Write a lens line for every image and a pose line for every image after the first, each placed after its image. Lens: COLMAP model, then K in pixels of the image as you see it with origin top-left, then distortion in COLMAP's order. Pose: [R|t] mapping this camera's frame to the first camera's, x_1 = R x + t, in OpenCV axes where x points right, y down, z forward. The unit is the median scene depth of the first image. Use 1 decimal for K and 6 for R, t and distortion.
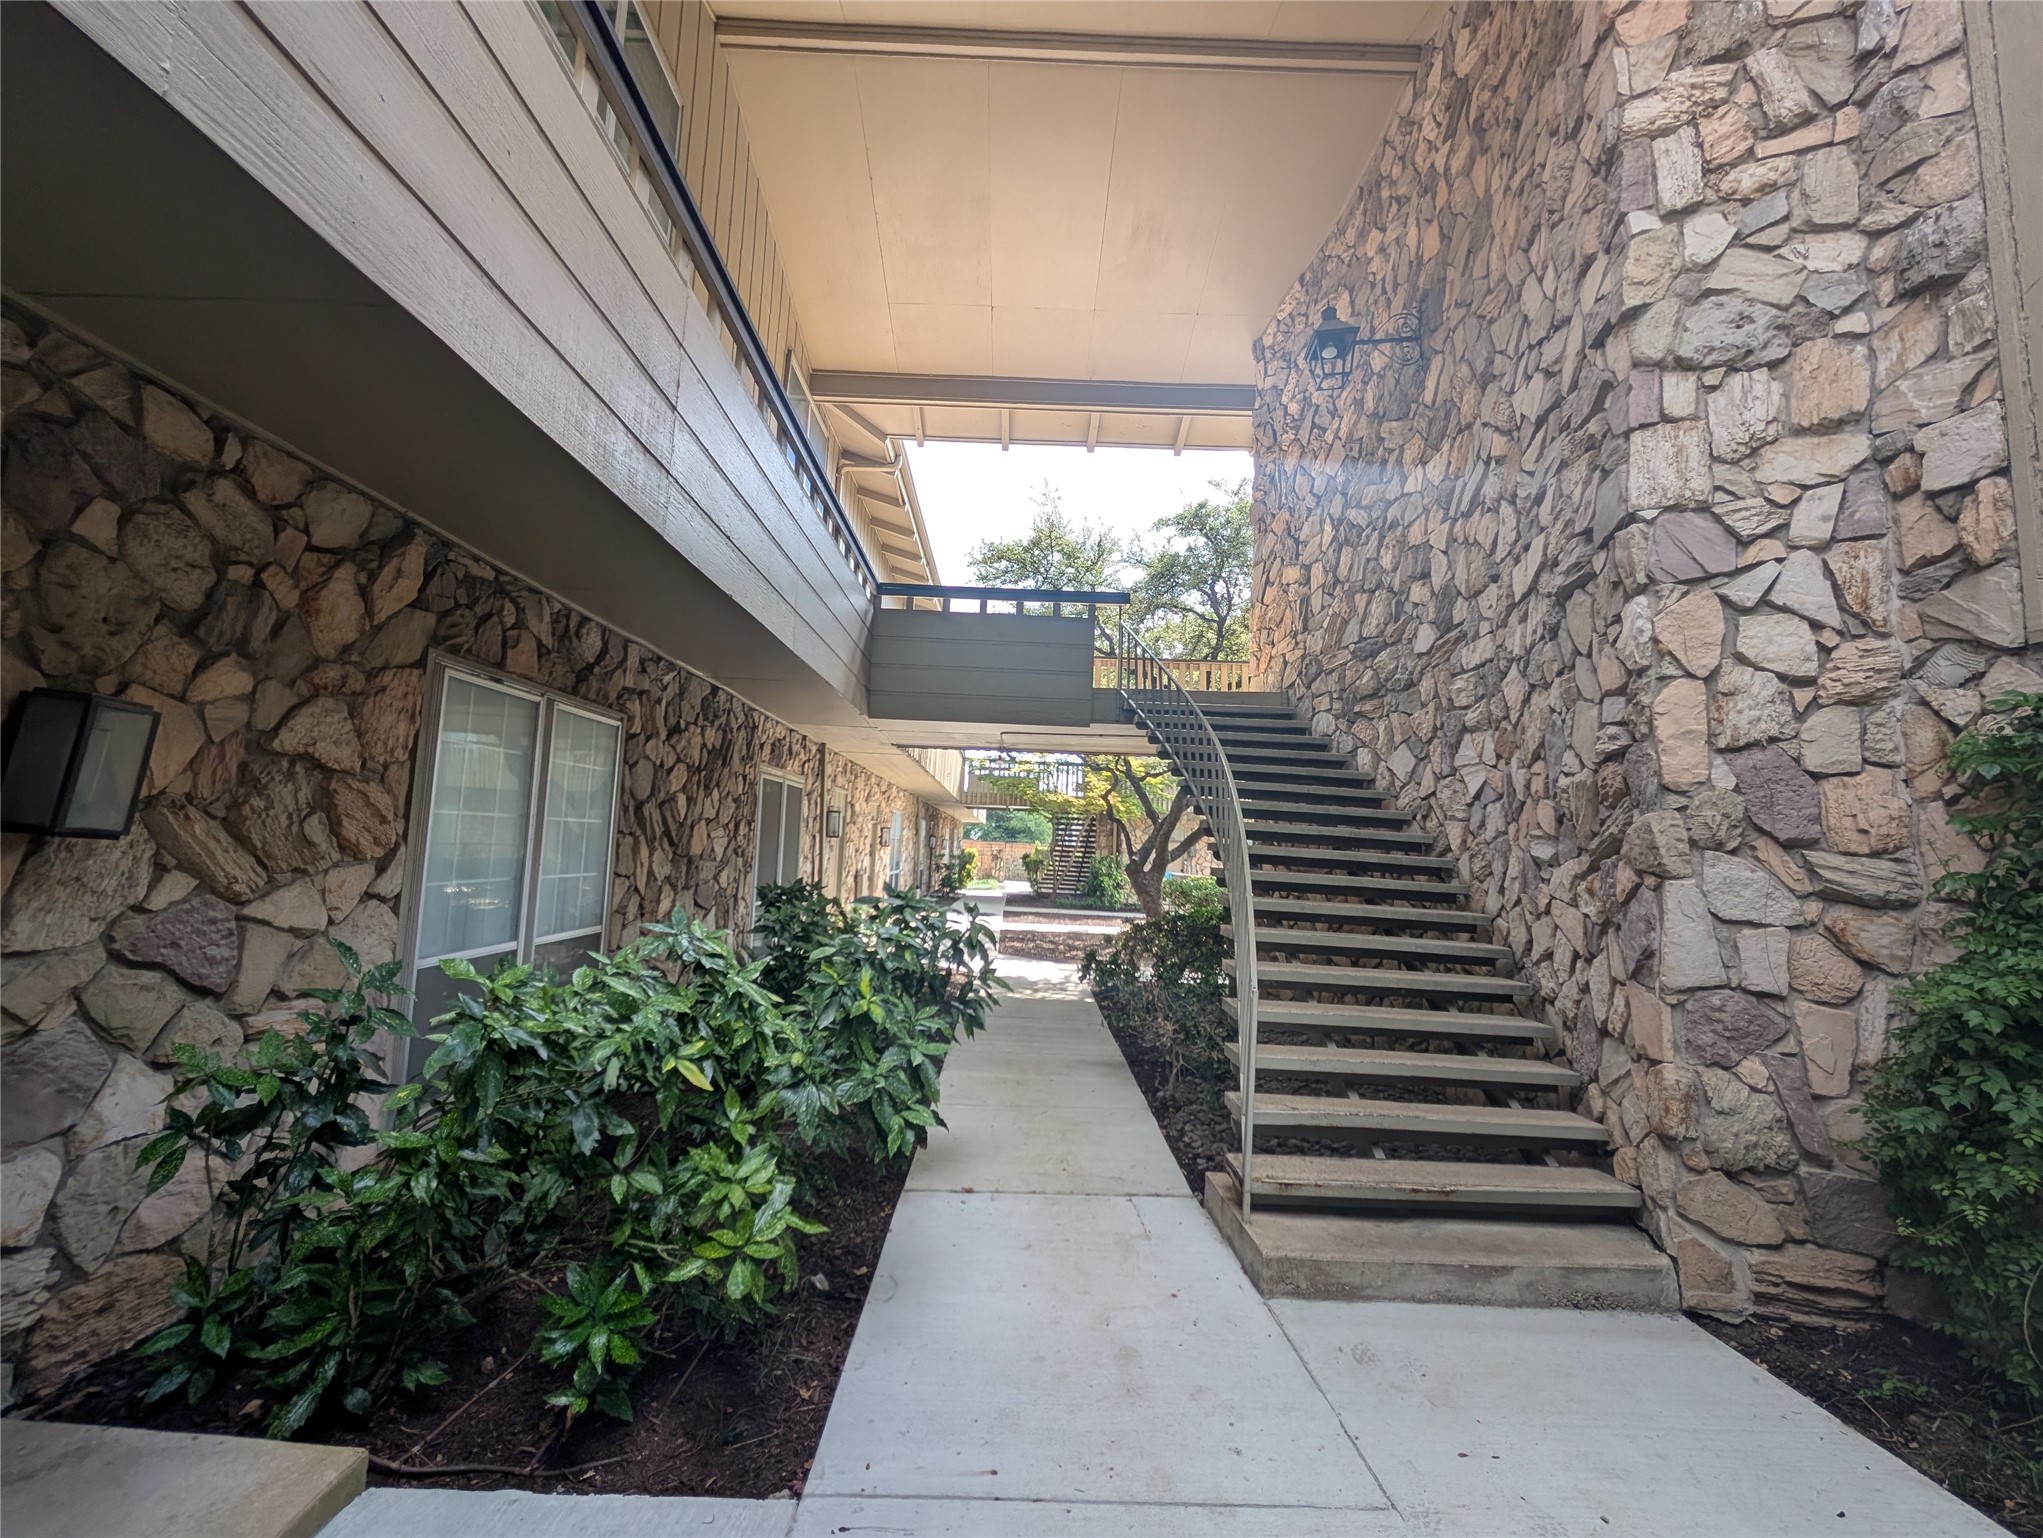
lens RADIAL K [[785.4, 0, 1021.5], [0, 785.4, 769.0], [0, 0, 1]] dist [0.000652, -0.000124]
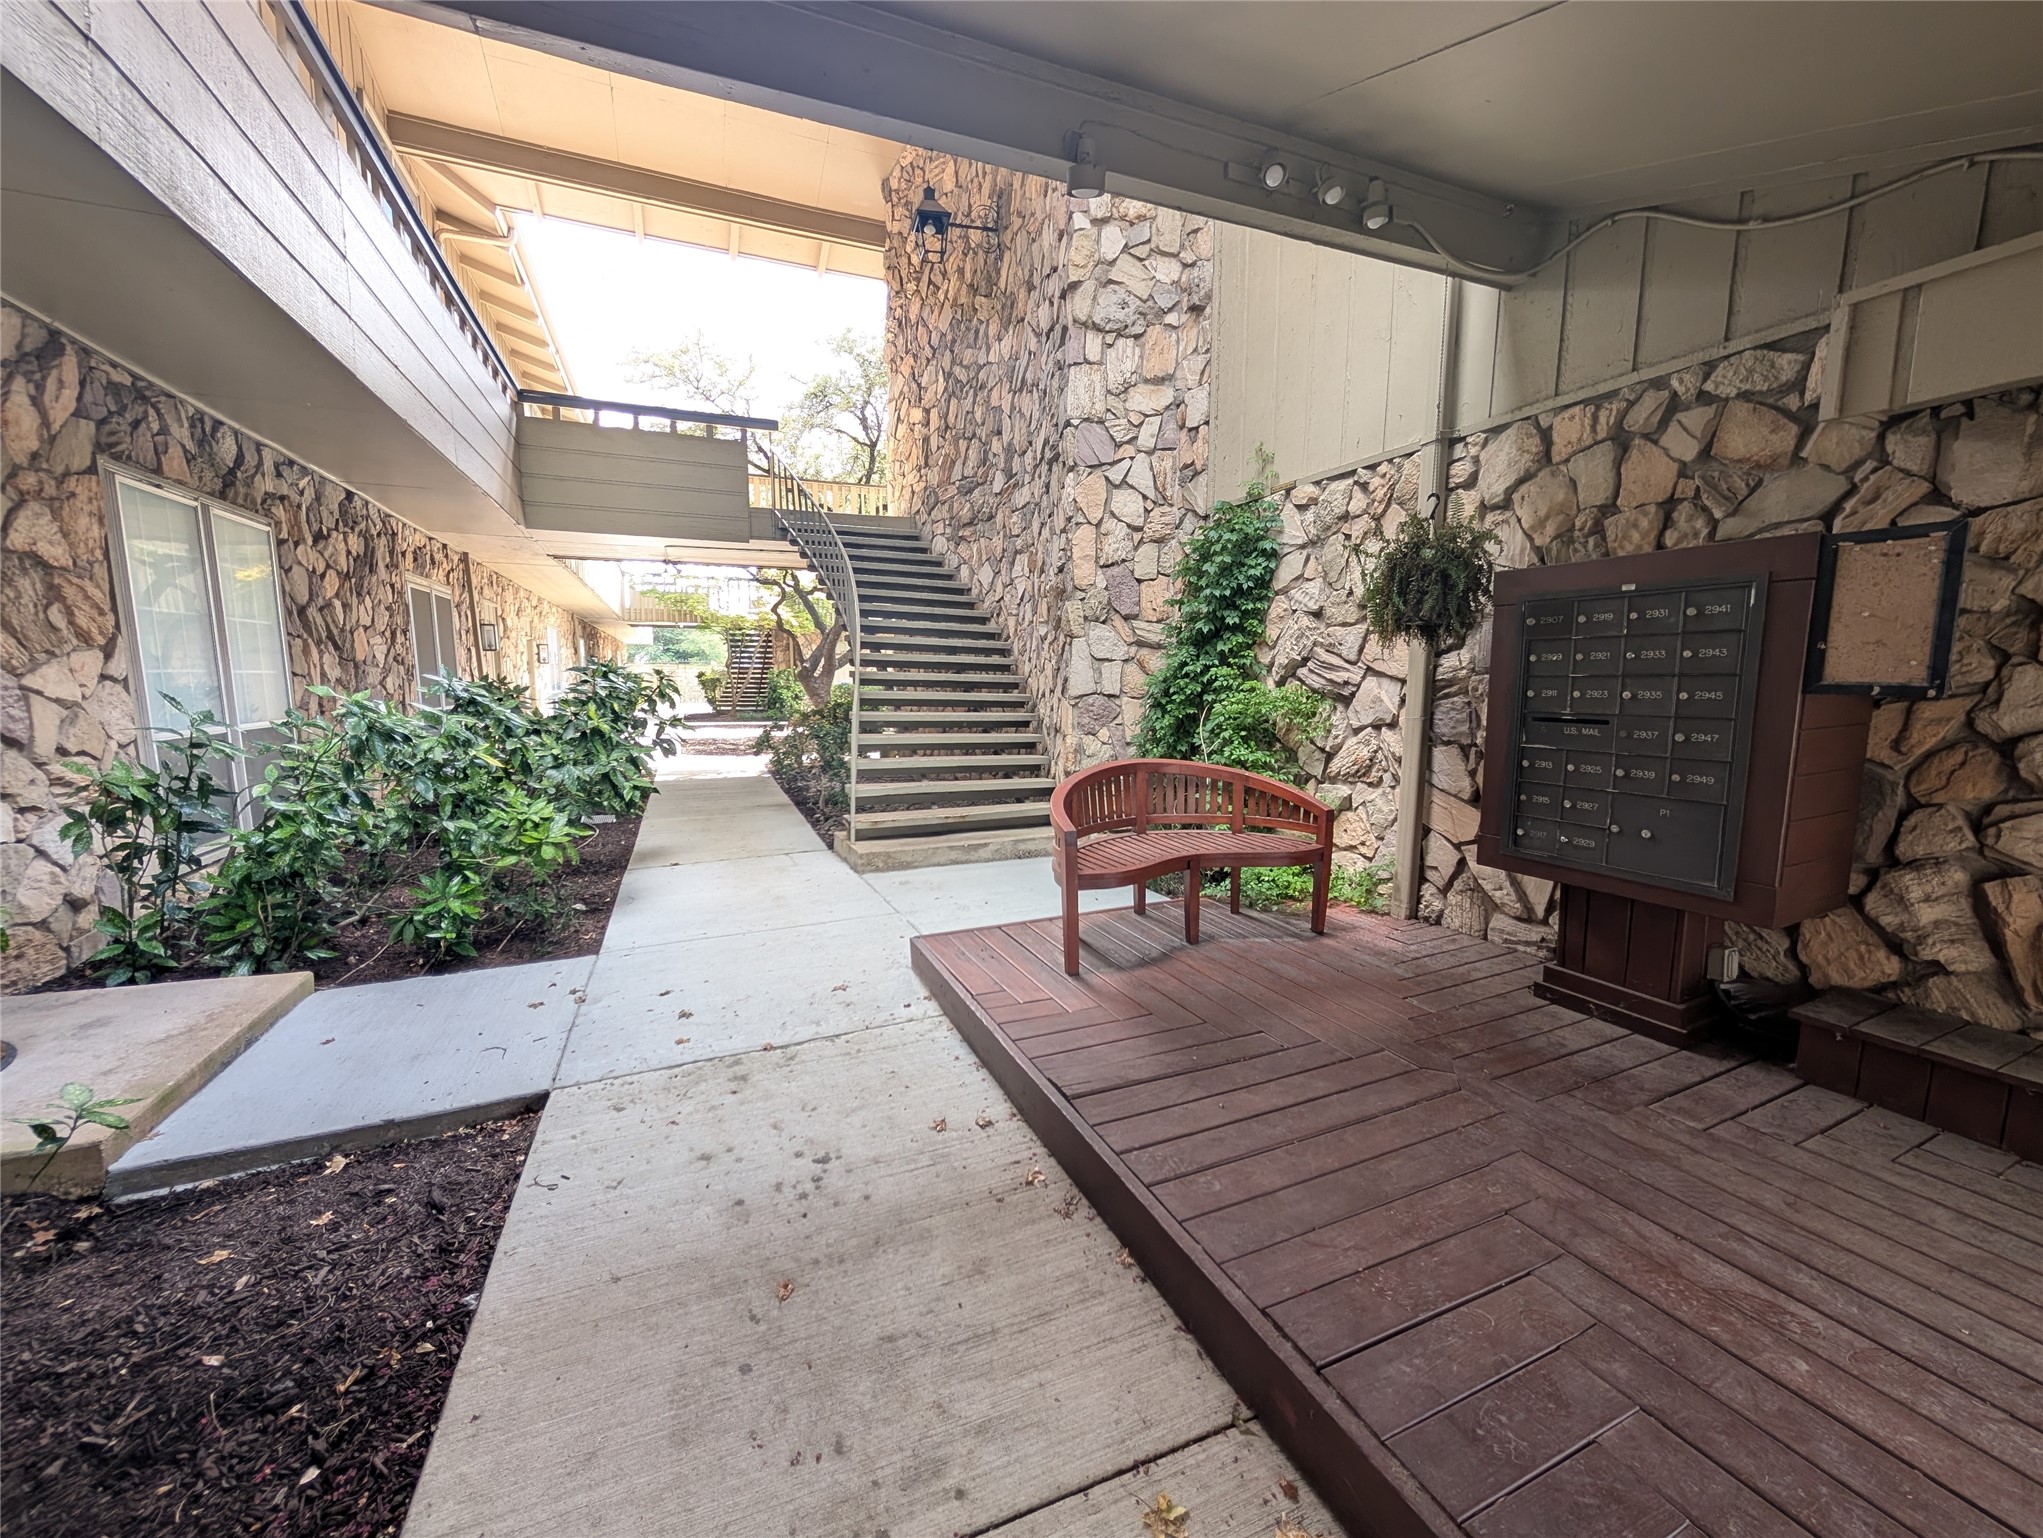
lens RADIAL K [[785.4, 0, 1021.5], [0, 785.4, 769.0], [0, 0, 1]] dist [0.000652, -0.000124]
pose [[0.924319, -0.082061, 0.372694, -0.000695], [-0.003812, 0.974573, 0.224040, 0.016634], [-0.381602, -0.208505, 0.900503, -0.411984]]
